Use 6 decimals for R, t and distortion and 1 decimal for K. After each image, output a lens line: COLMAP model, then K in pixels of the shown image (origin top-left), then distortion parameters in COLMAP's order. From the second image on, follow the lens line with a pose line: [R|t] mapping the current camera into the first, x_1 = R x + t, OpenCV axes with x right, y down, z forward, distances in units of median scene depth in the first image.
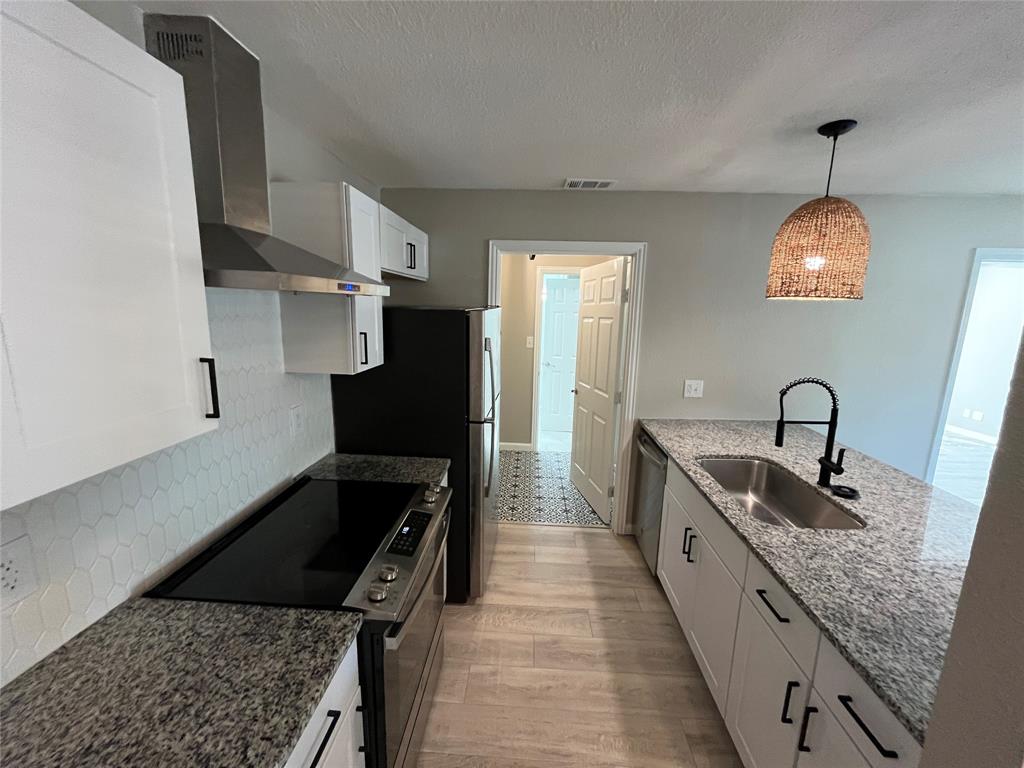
lens RADIAL K [[414.5, 0, 512.4], [0, 414.5, 380.1], [0, 0, 1]] dist [-0.003992, 0.000171]
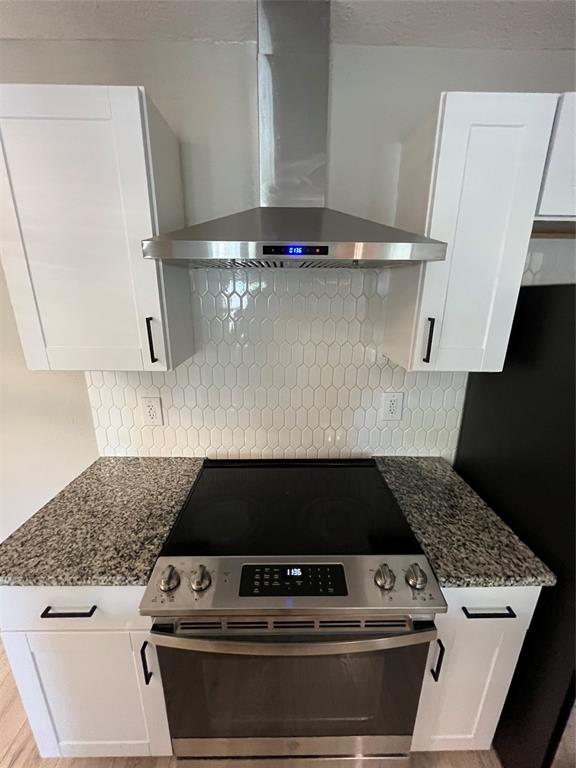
lens RADIAL K [[310.9, 0, 288.2], [0, 310.9, 383.4], [0, 0, 1]] dist [-0.003992, 0.000171]
pose [[0.074065, 0.249600, -0.965512, 0.209284], [-0.188650, 0.954197, 0.232204, -0.102814], [0.979248, 0.164945, 0.117759, 0.863157]]
